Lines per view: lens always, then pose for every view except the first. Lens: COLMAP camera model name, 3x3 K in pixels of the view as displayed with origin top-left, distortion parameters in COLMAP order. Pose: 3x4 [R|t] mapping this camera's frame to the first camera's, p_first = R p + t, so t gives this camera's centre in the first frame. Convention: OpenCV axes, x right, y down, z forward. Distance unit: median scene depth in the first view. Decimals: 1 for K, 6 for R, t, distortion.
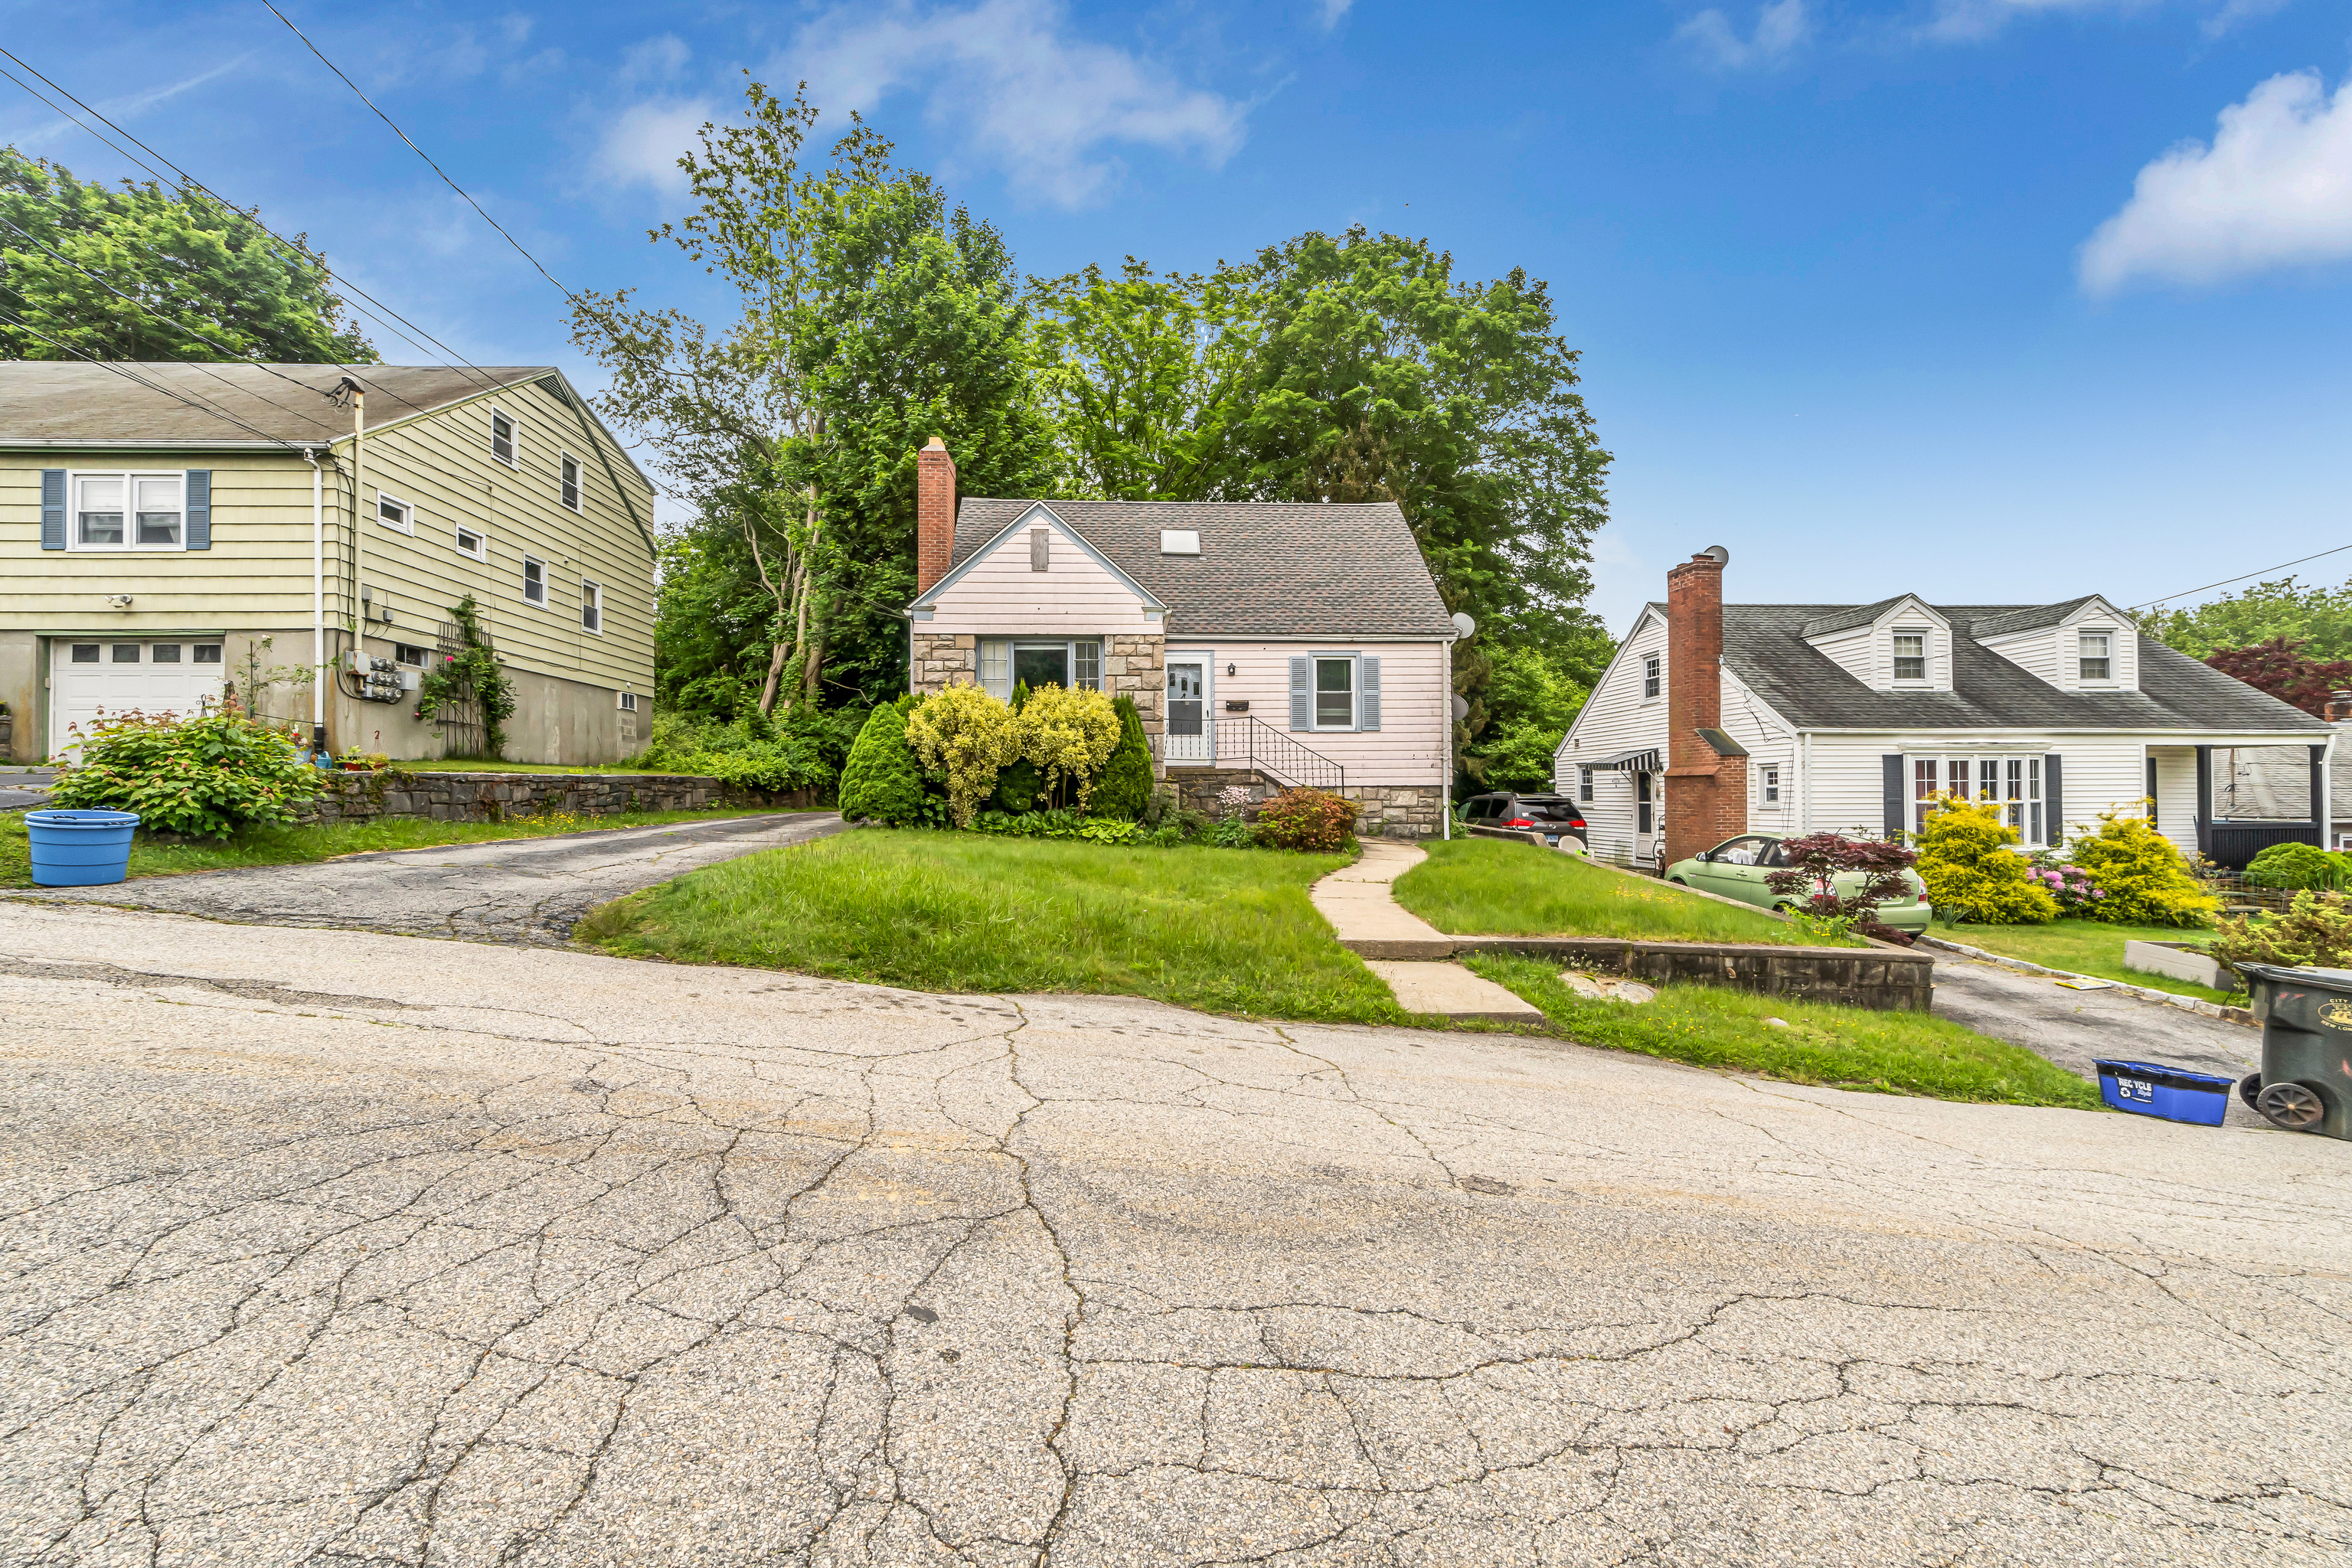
lens RADIAL K [[1026.8, 0, 1182.5], [0, 1026.8, 784.0], [0, 0, 1]] dist [-0.006017, 0.000858]
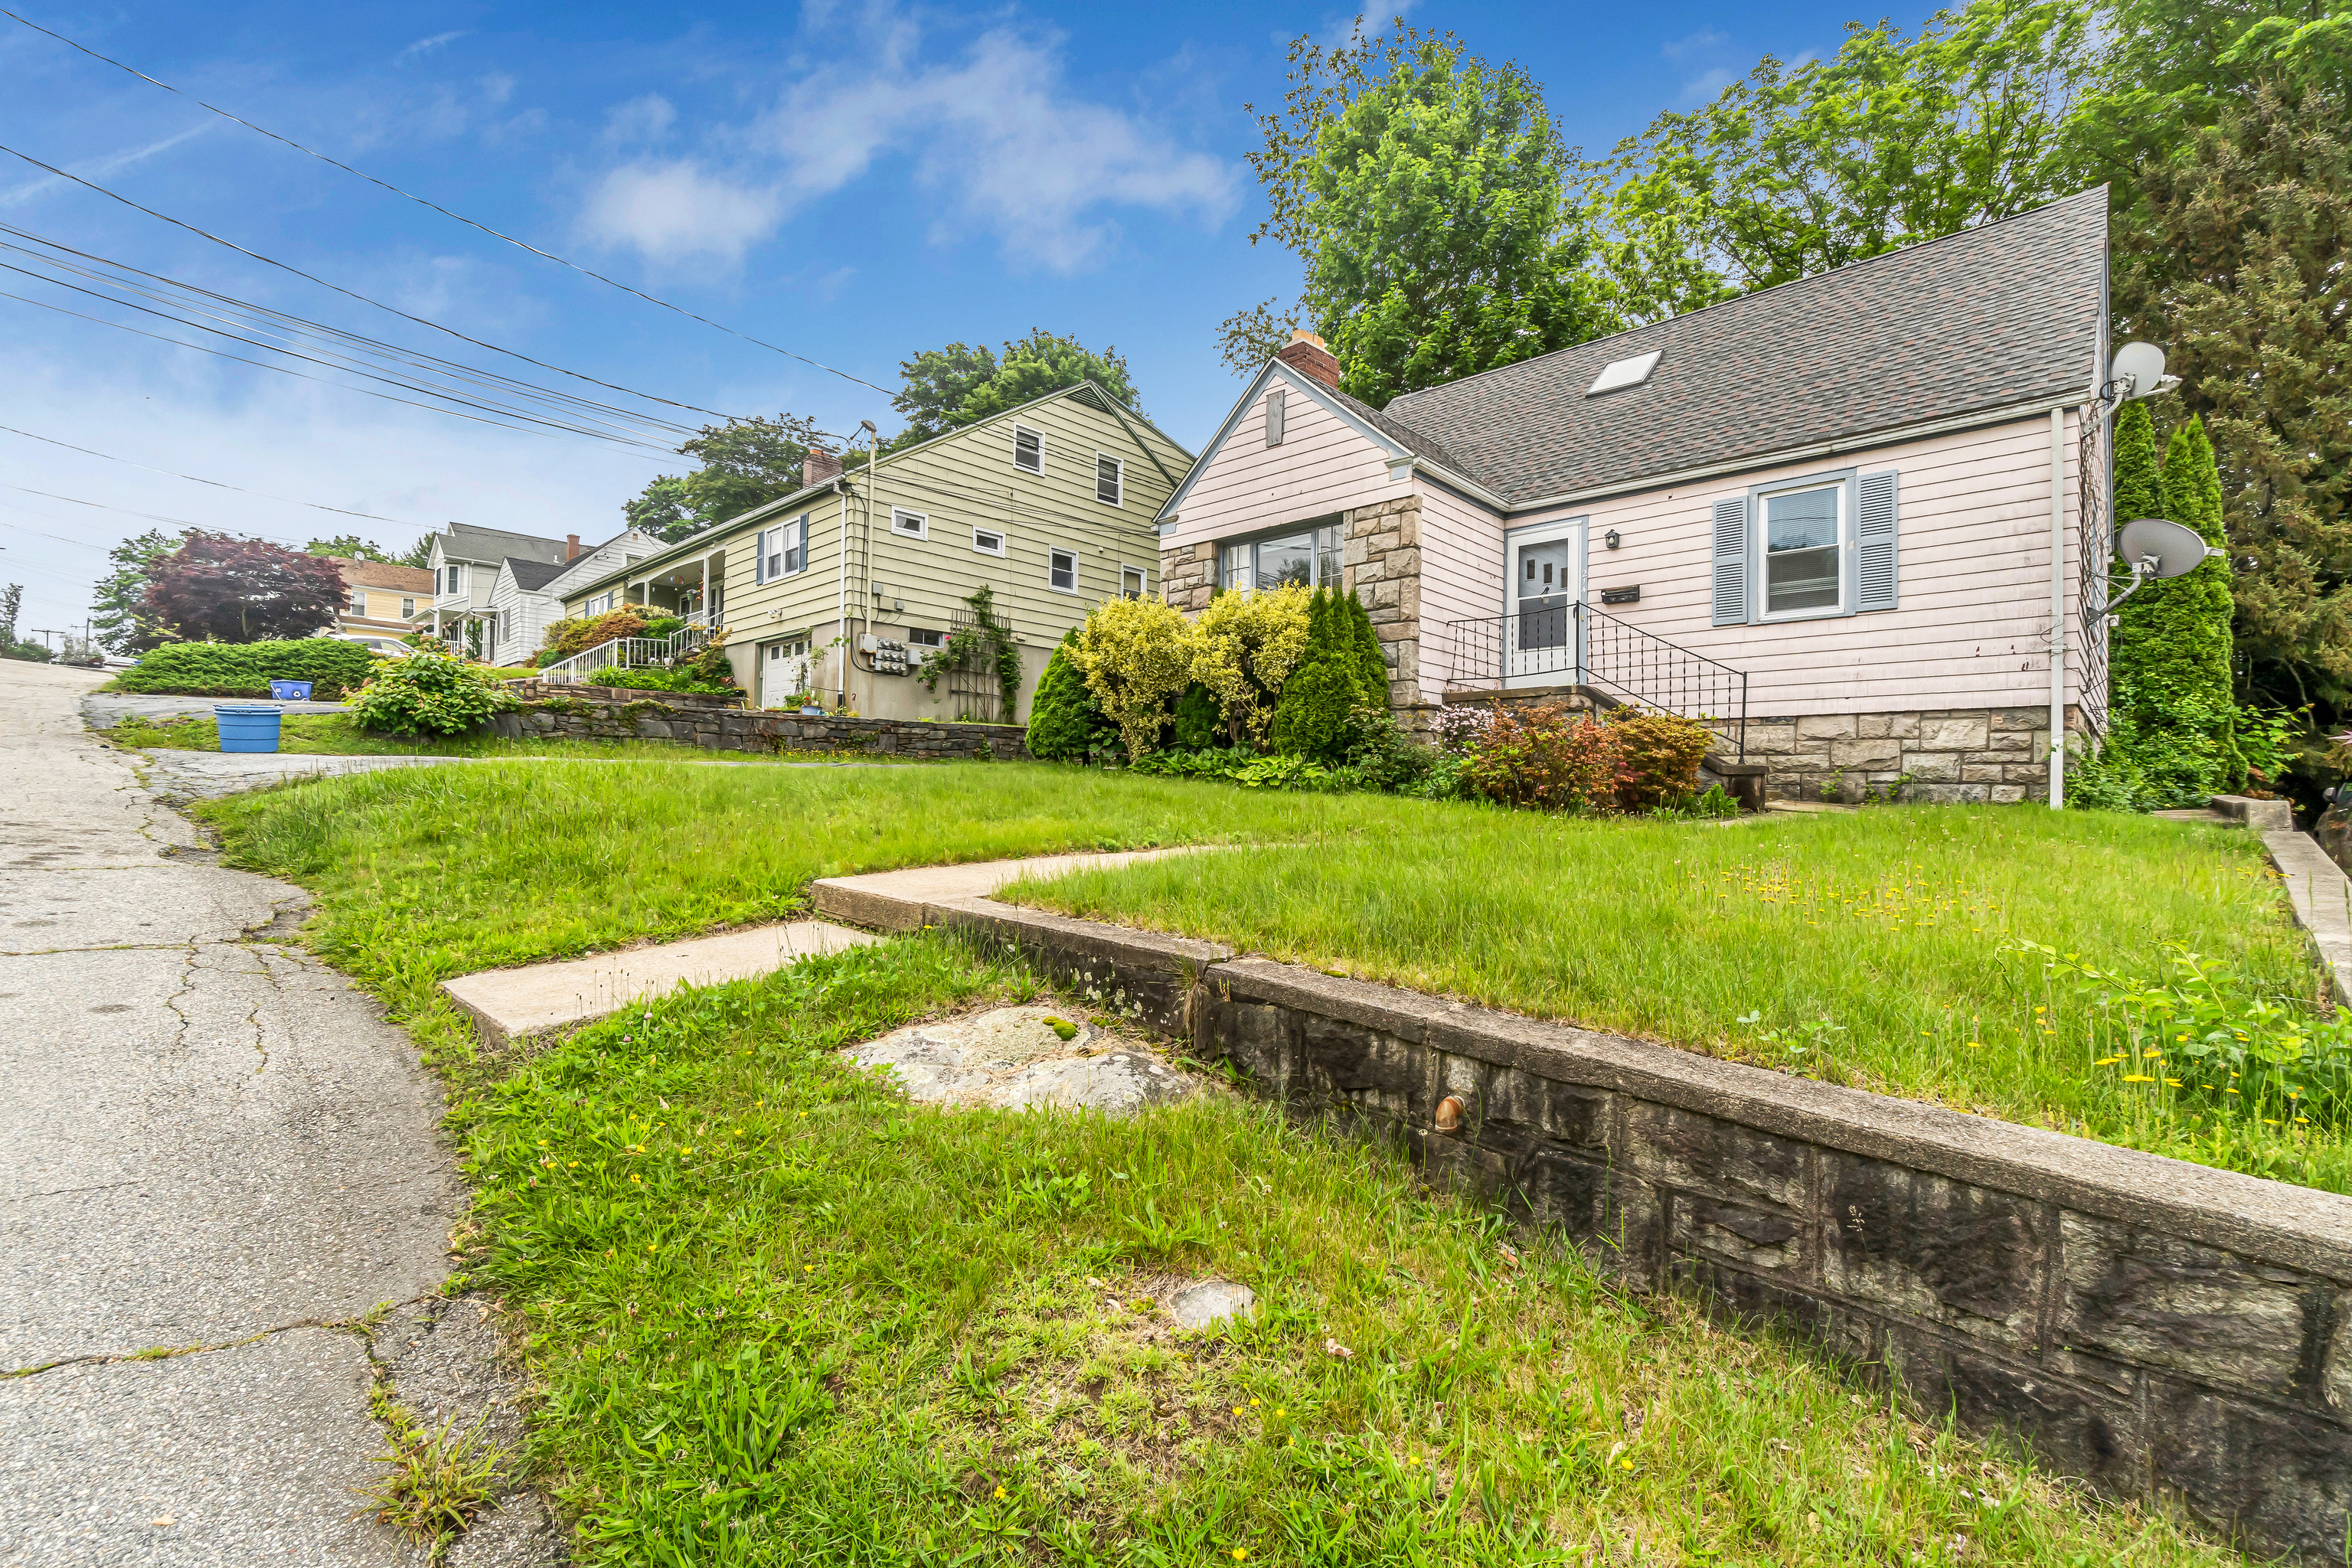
lens RADIAL K [[1026.8, 0, 1170.5], [0, 1026.8, 790.3], [0, 0, 1]] dist [-0.006017, 0.000858]
pose [[0.663851, 0.012214, -0.747765, 0.369994], [-0.013970, 0.999895, 0.003930, 0.049618], [0.747735, 0.007837, 0.663951, 0.396856]]
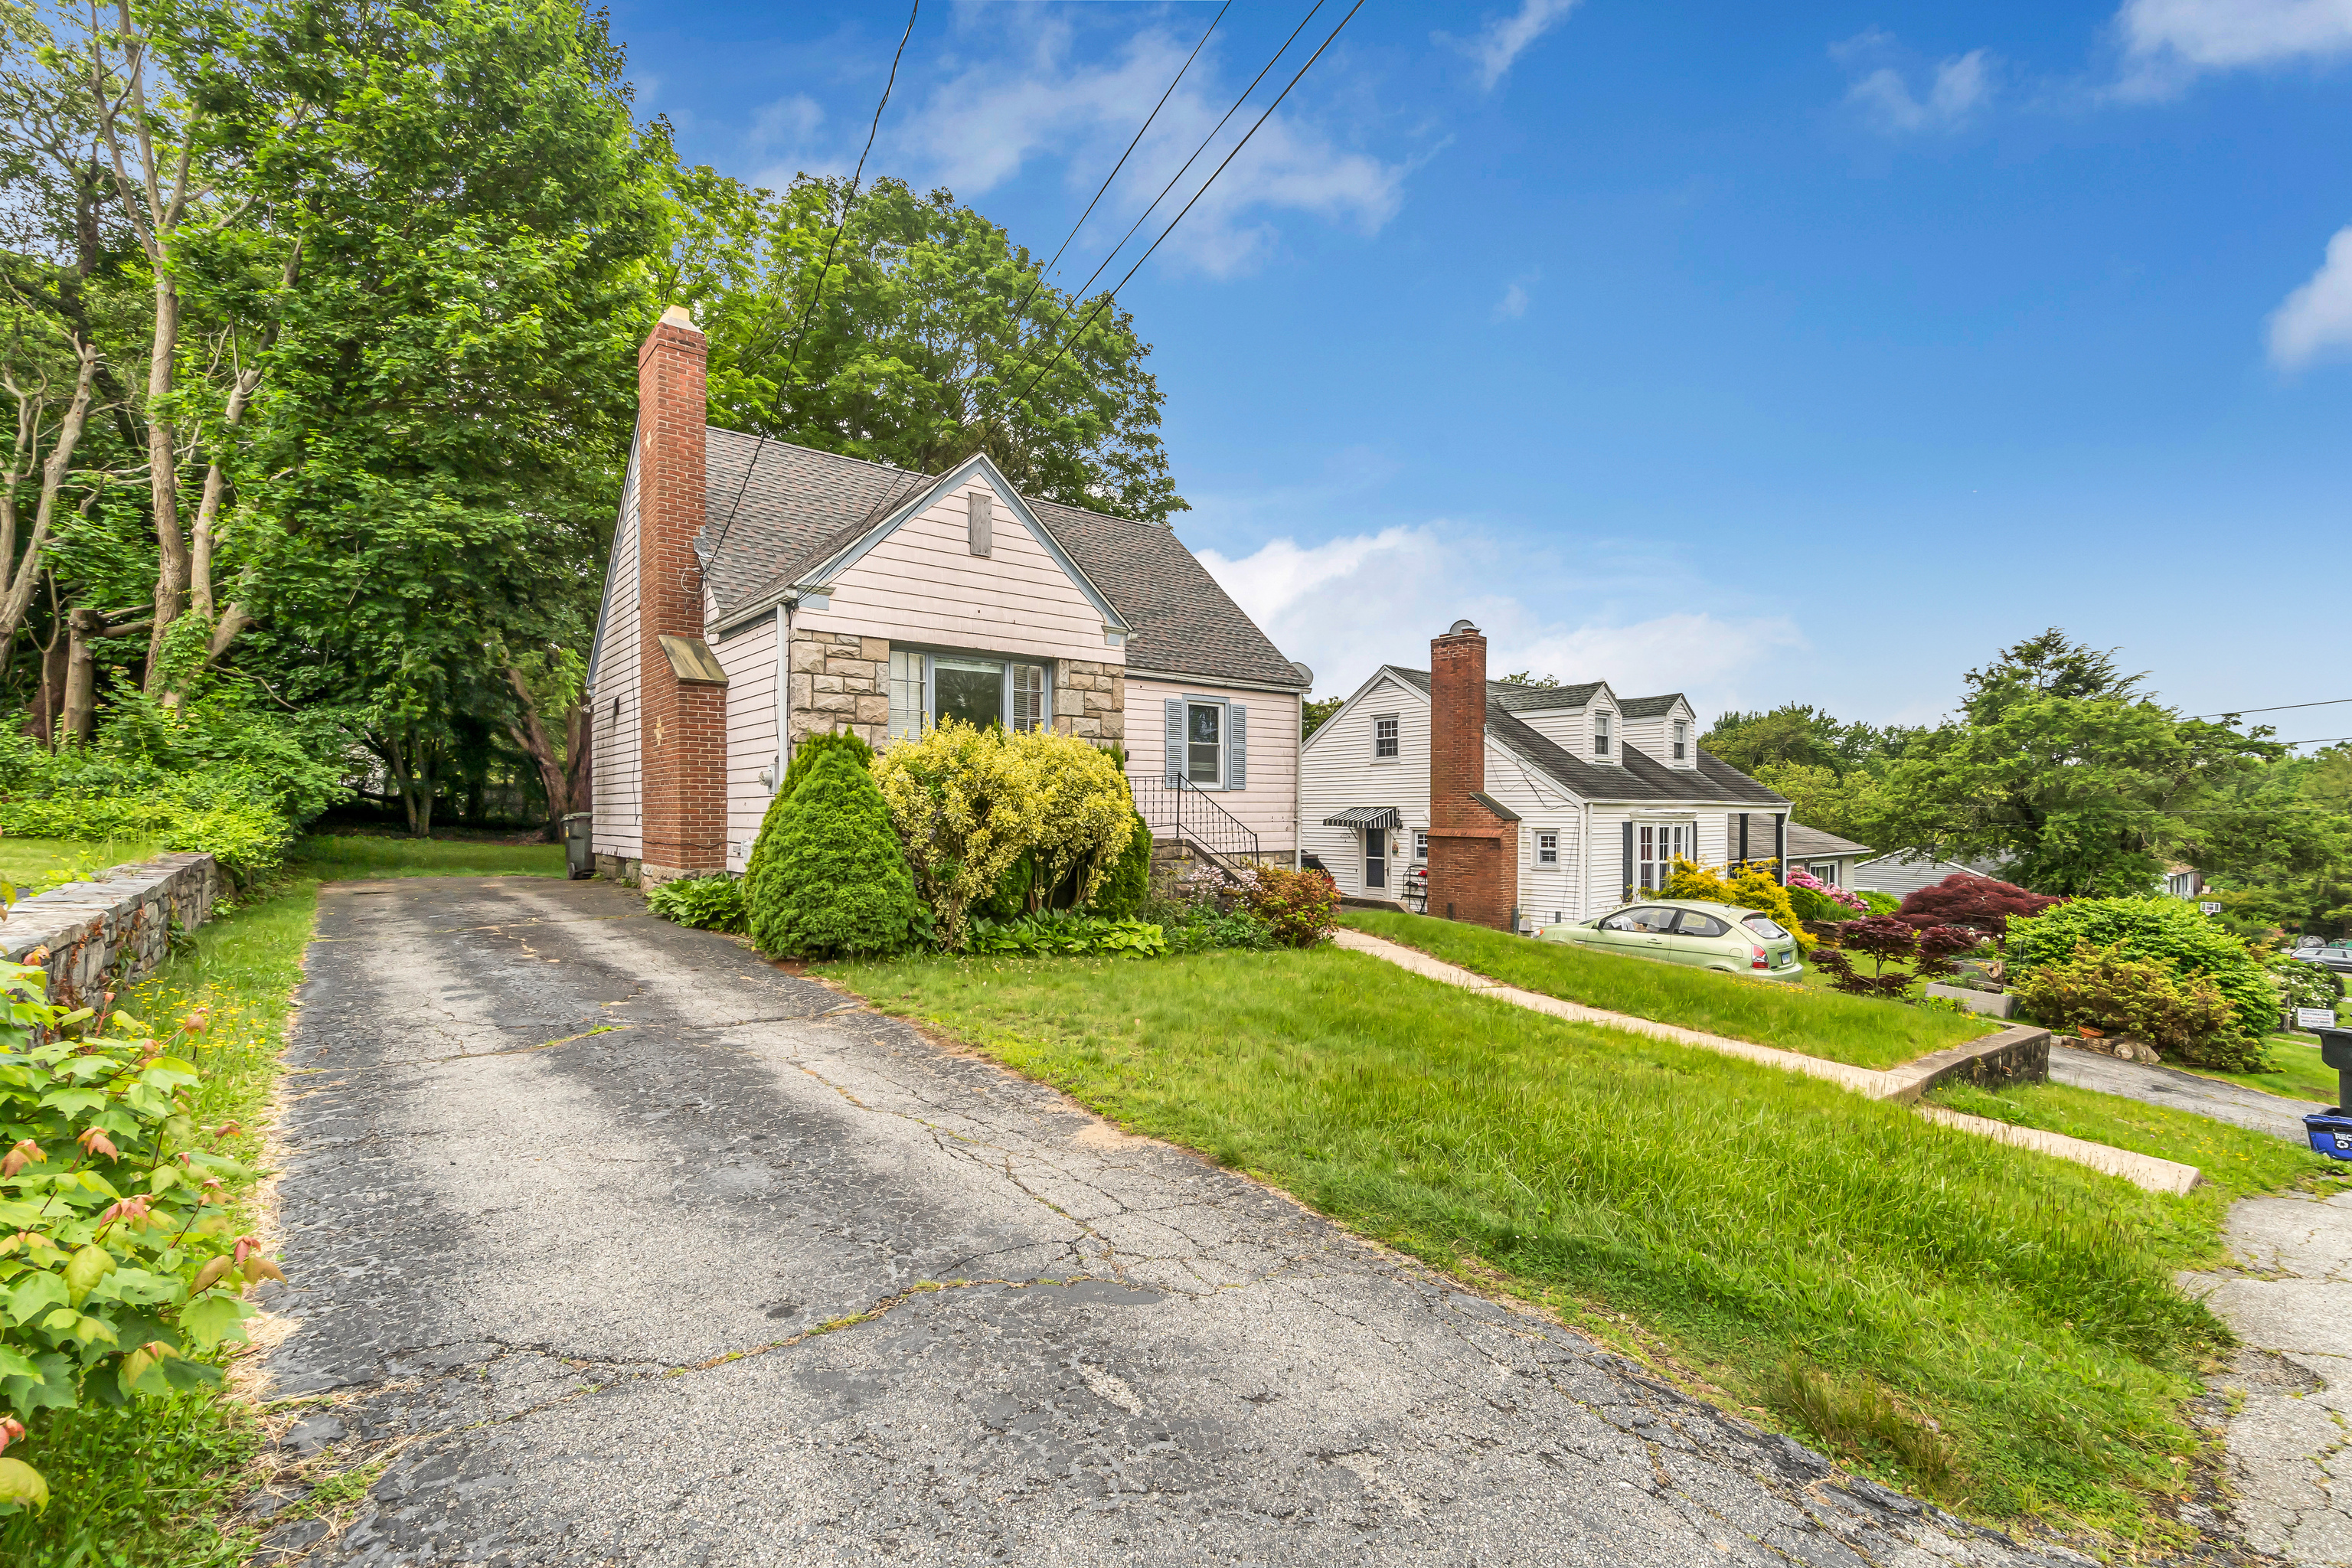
lens RADIAL K [[1026.8, 0, 1173.6], [0, 1026.8, 832.4], [0, 0, 1]] dist [-0.006017, 0.000858]
pose [[0.815146, -0.005205, 0.579232, -0.402618], [-0.012188, 0.999584, 0.026134, -0.040595], [-0.579127, -0.028363, 0.814743, 0.340769]]
